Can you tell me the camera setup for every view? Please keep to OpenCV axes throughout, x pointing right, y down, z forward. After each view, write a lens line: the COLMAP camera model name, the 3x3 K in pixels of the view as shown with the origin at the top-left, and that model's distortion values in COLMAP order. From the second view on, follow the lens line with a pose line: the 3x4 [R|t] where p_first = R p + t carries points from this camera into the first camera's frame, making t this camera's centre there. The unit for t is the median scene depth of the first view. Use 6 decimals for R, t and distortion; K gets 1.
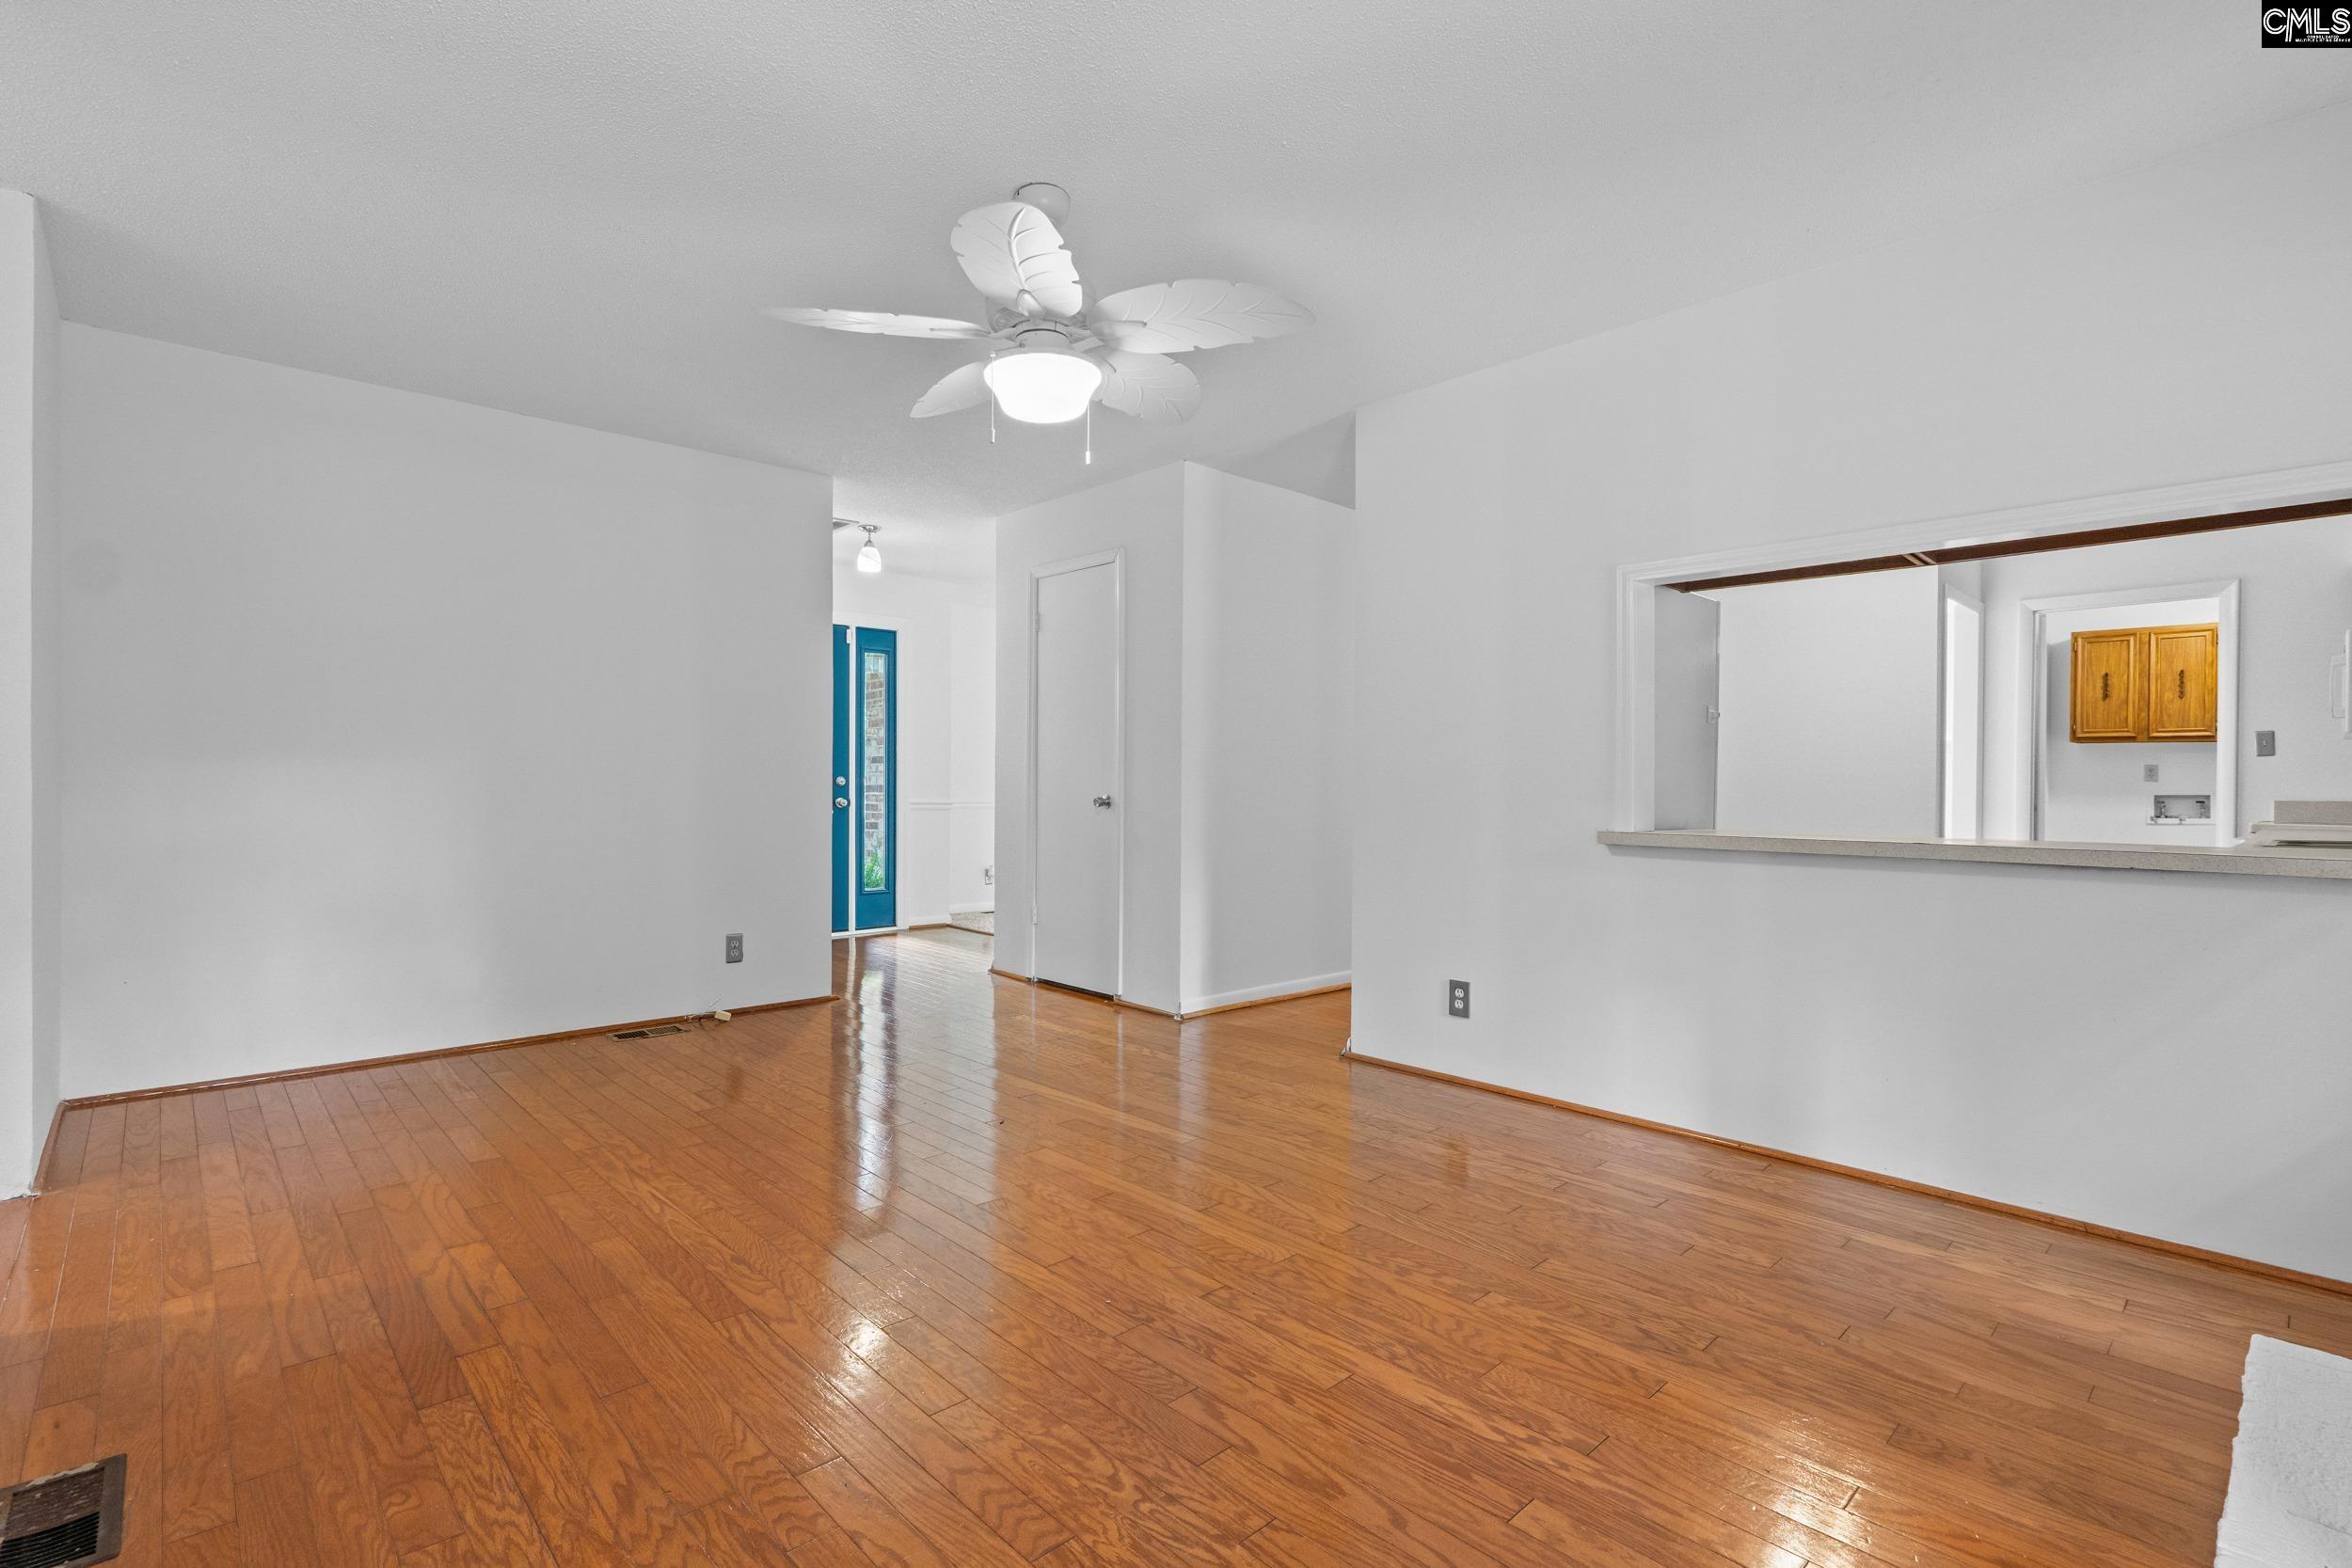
lens RADIAL K [[1079.0, 0, 1169.0], [0, 1079.0, 785.8], [0, 0, 1]] dist [-0.005946, 0.000927]
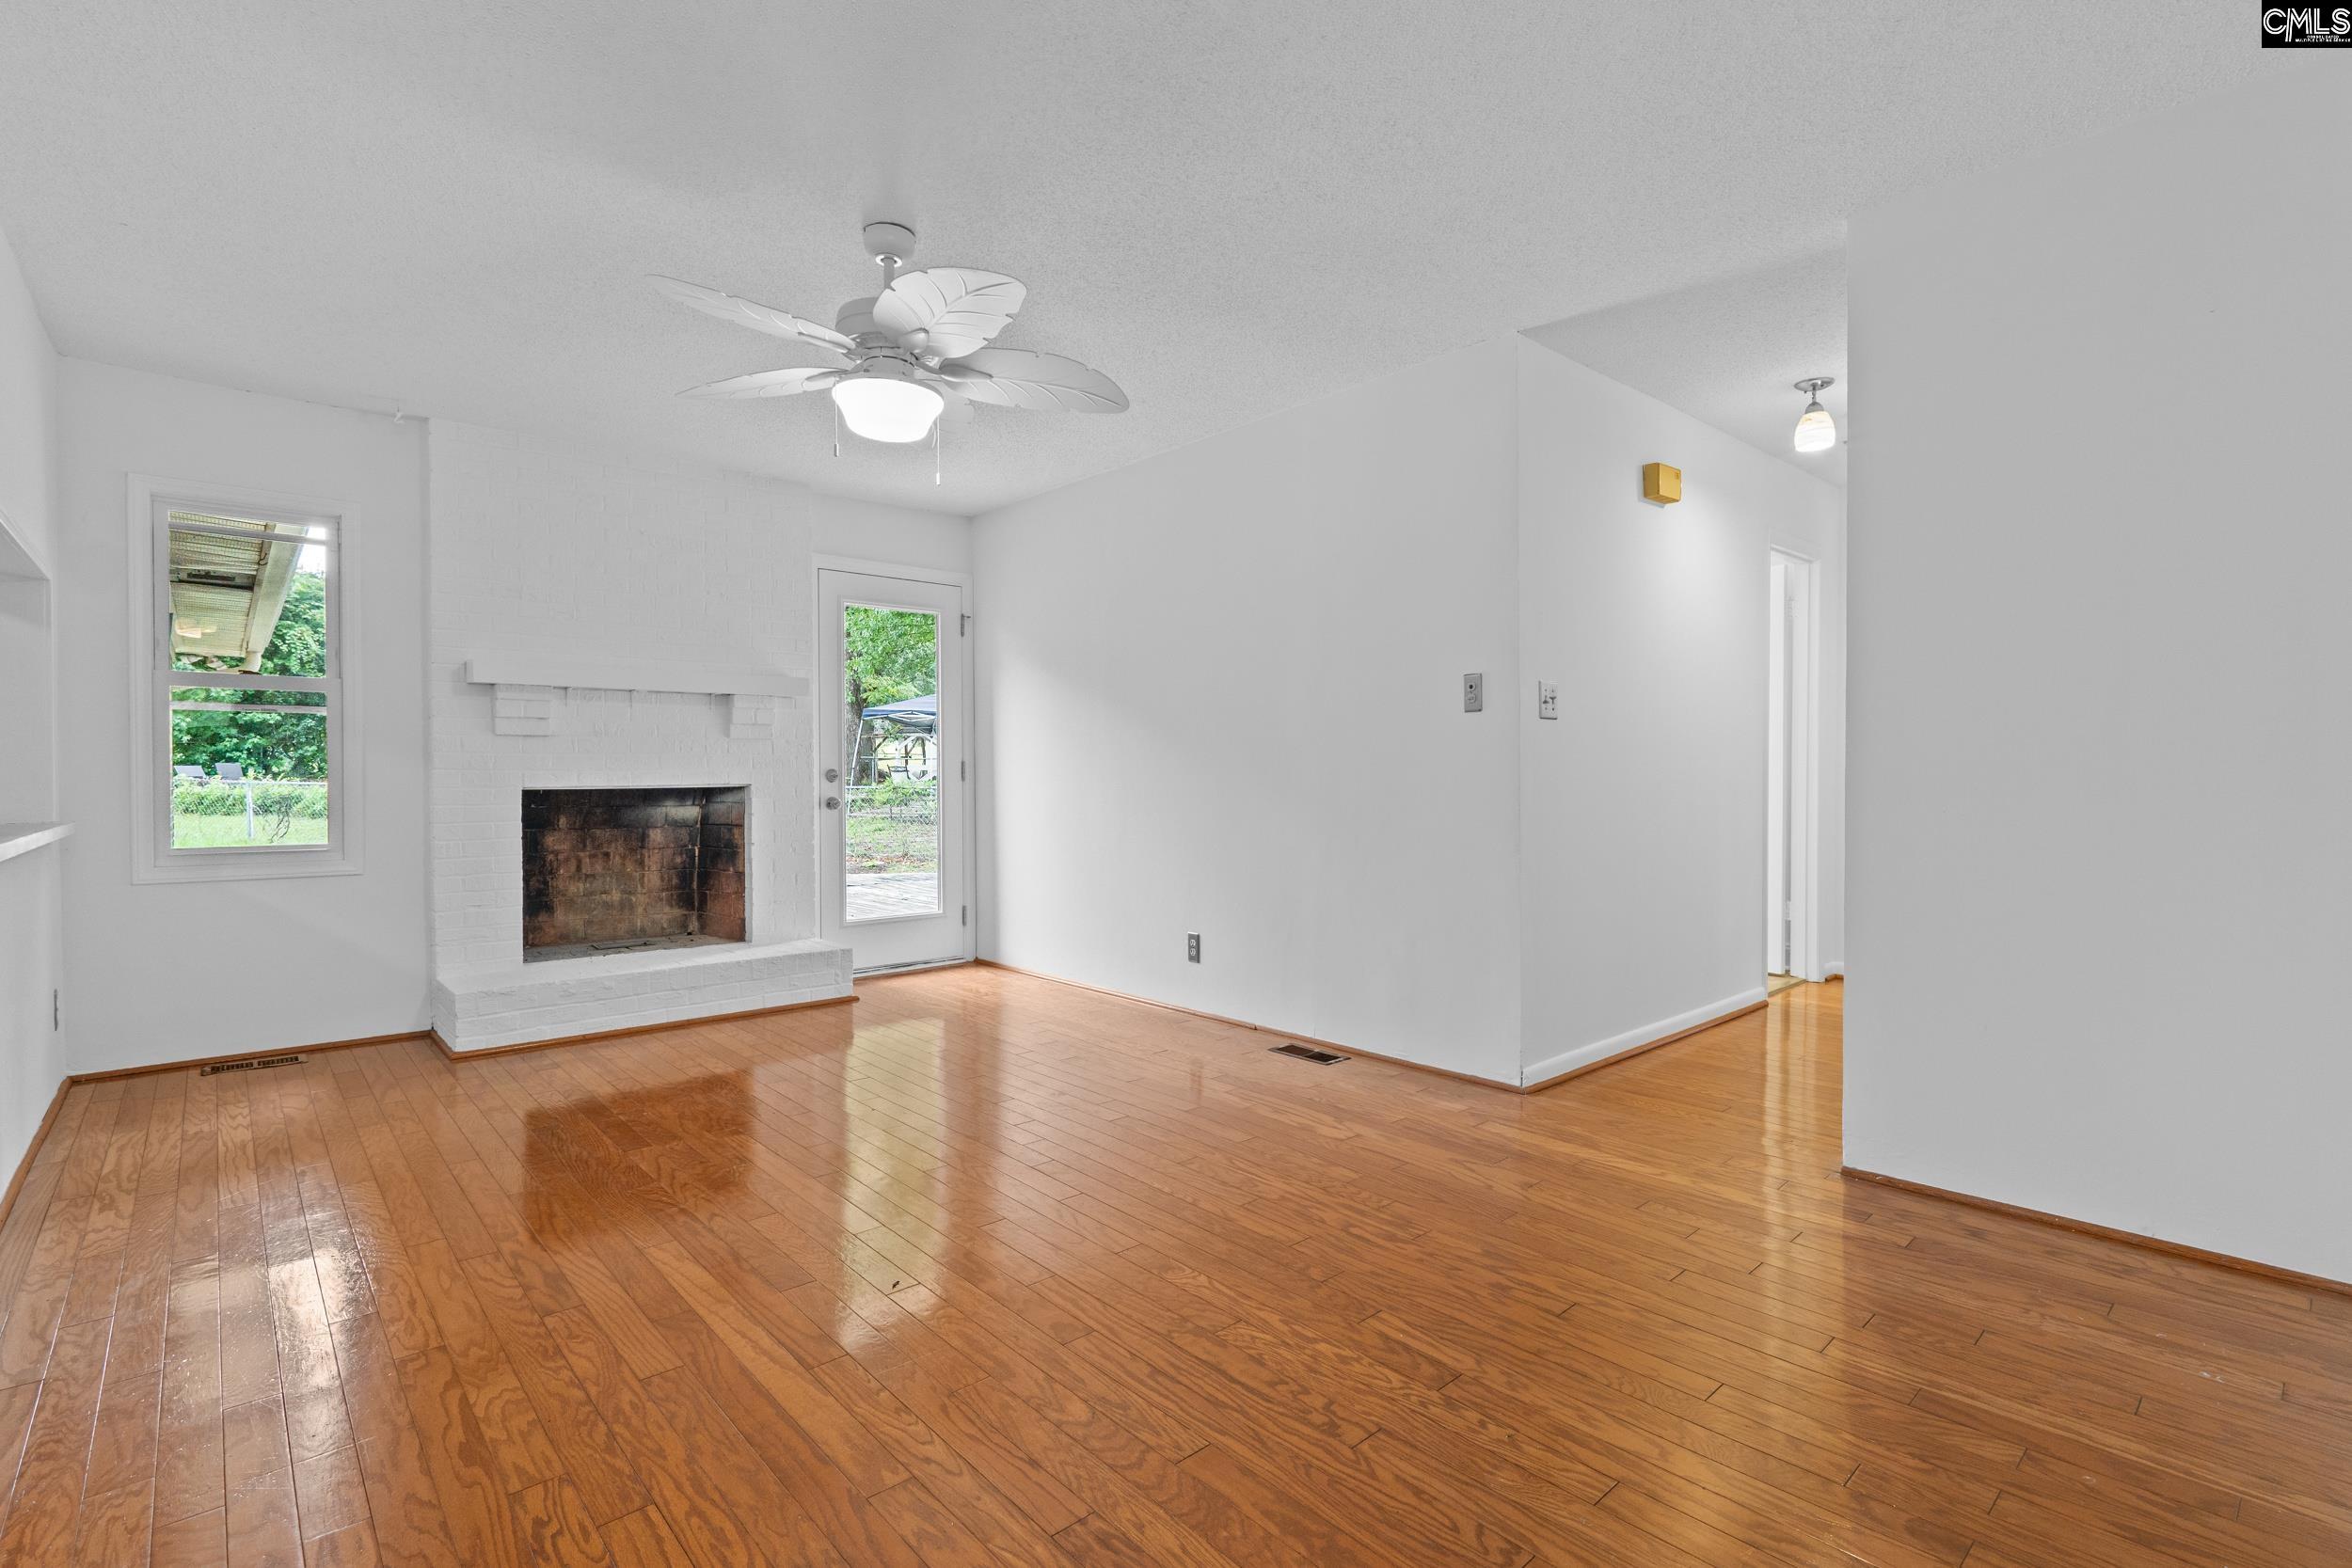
lens RADIAL K [[1079.0, 0, 1161.4], [0, 1079.0, 789.1], [0, 0, 1]] dist [-0.005946, 0.000927]
pose [[-0.999446, -0.004686, 0.032960, -0.371807], [-0.004136, 0.999852, 0.016725, -0.007074], [-0.033034, 0.016580, -0.999317, 1.809549]]
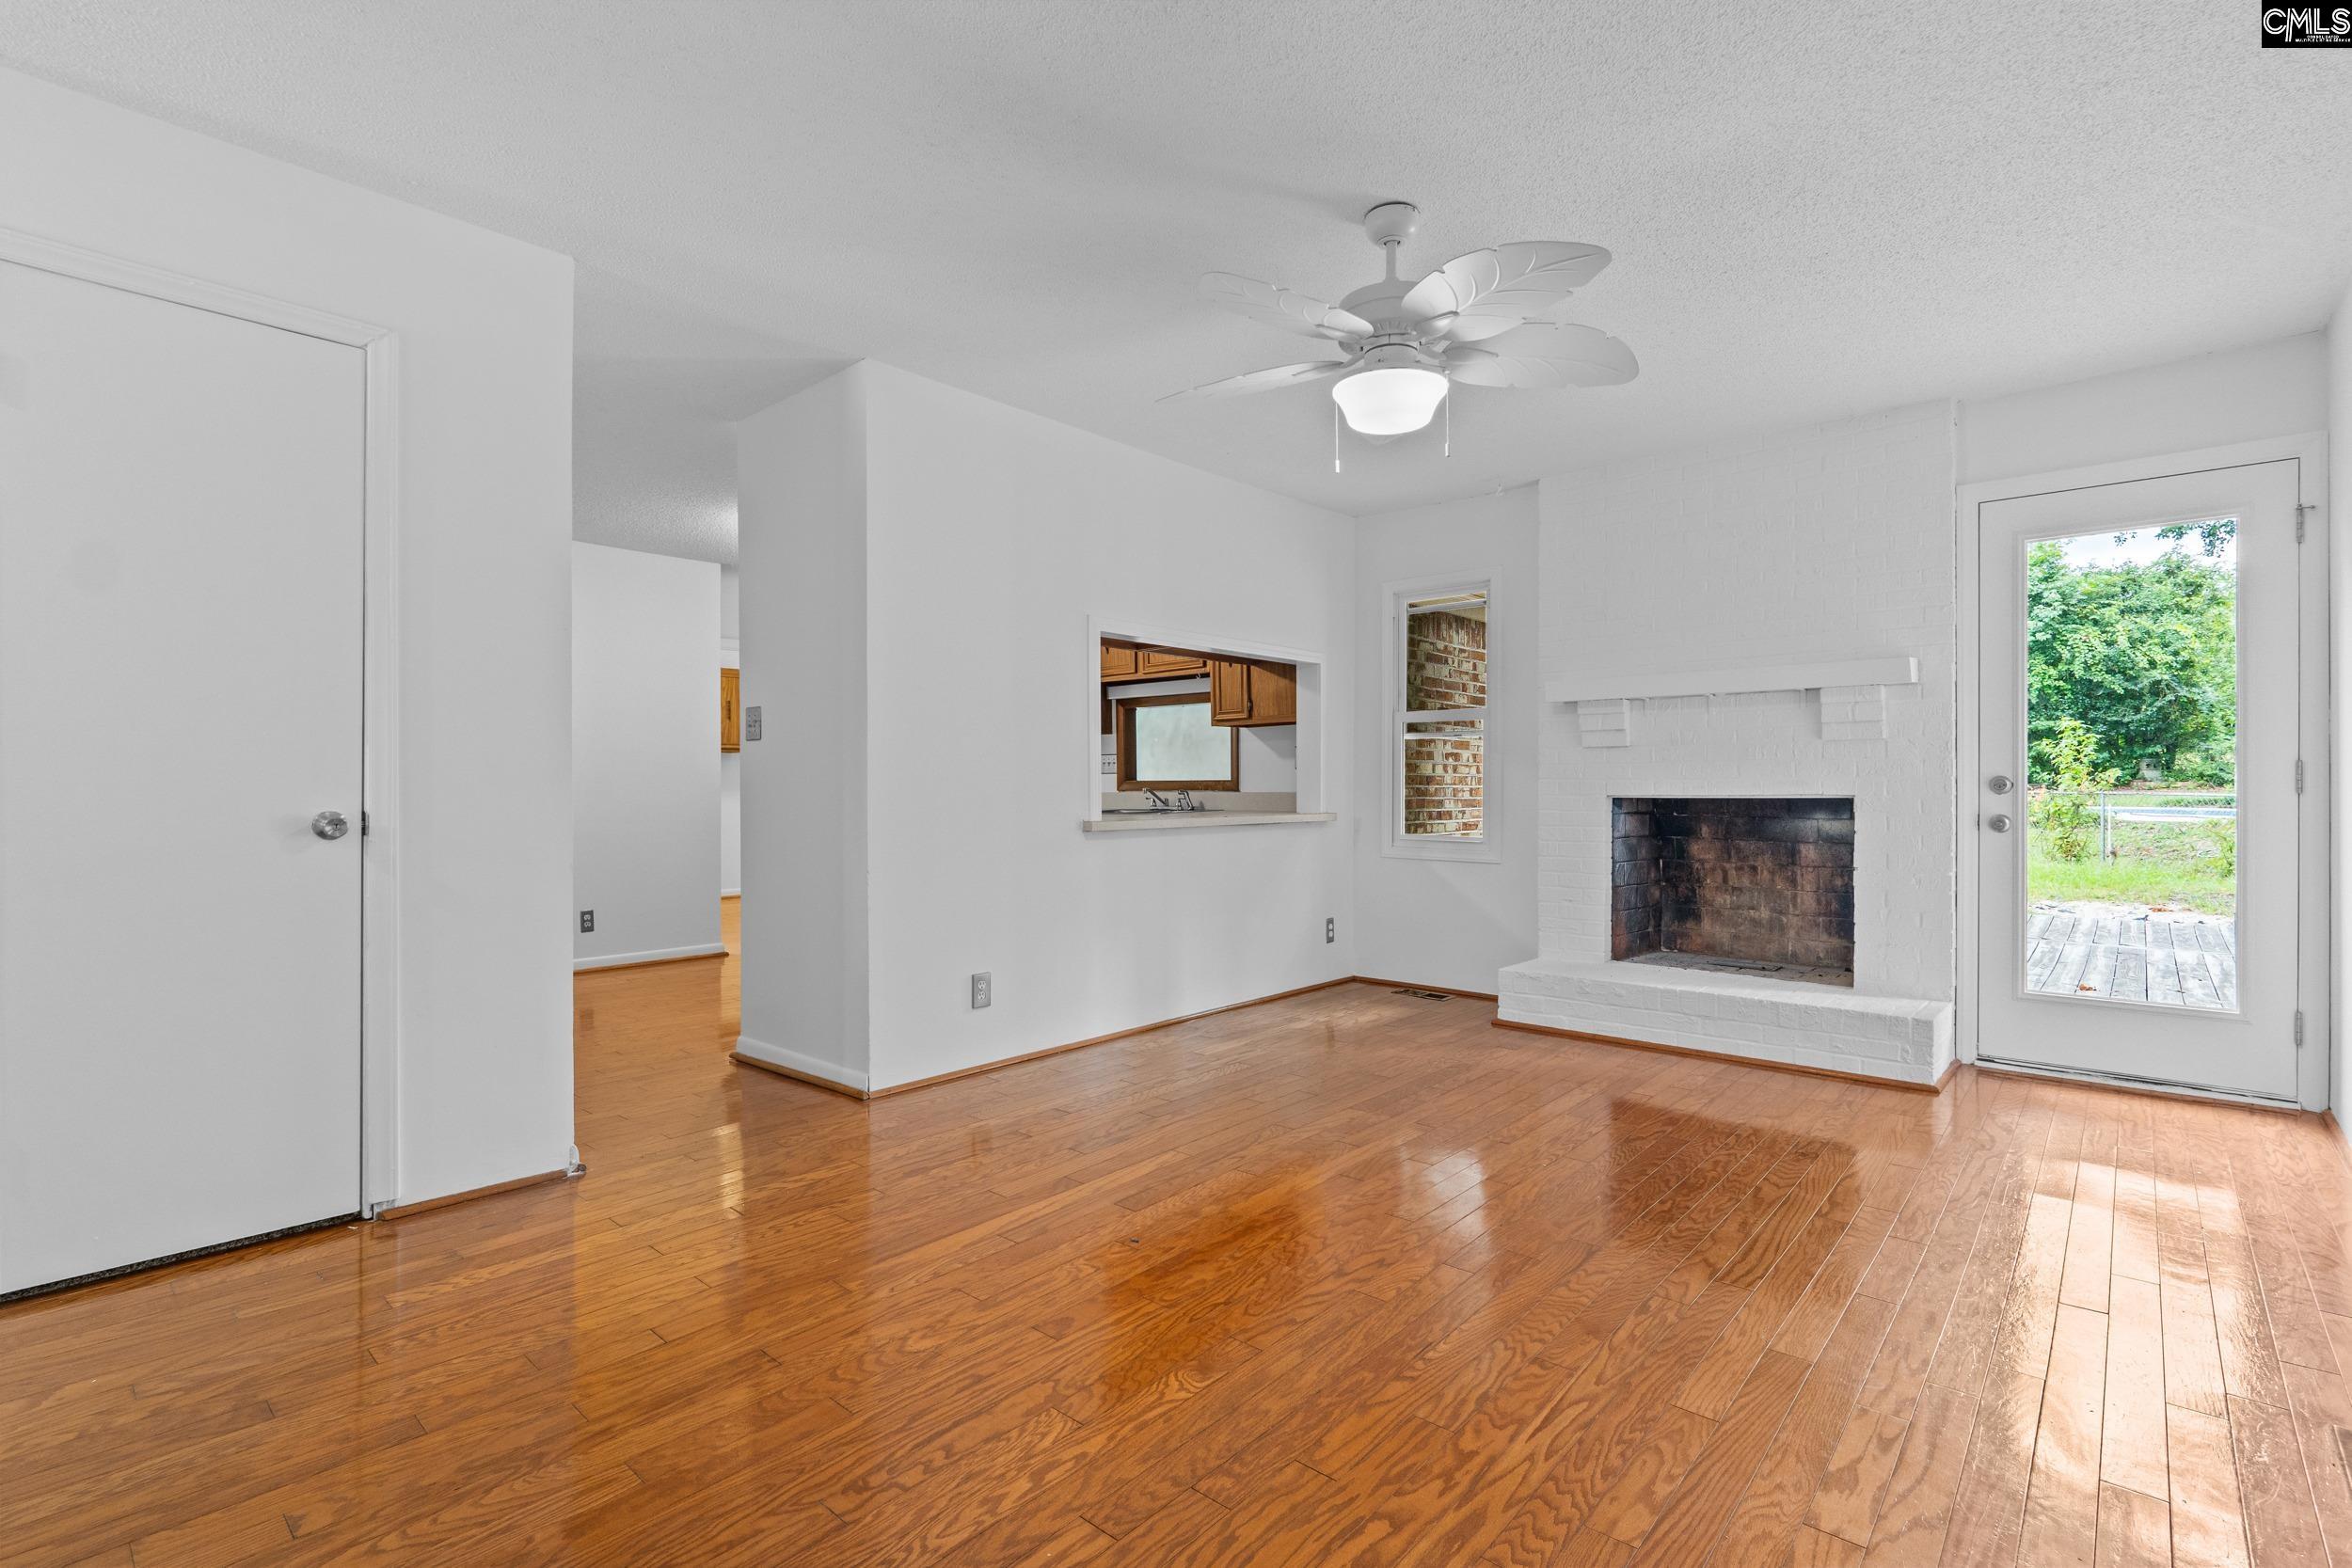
lens RADIAL K [[1079.0, 0, 1156.0], [0, 1079.0, 780.2], [0, 0, 1]] dist [-0.005946, 0.000927]
pose [[-0.077181, -0.000947, 0.997017, -0.982488], [0.004378, 0.999990, 0.001288, -0.008499], [-0.997007, 0.004464, -0.077176, 1.137511]]
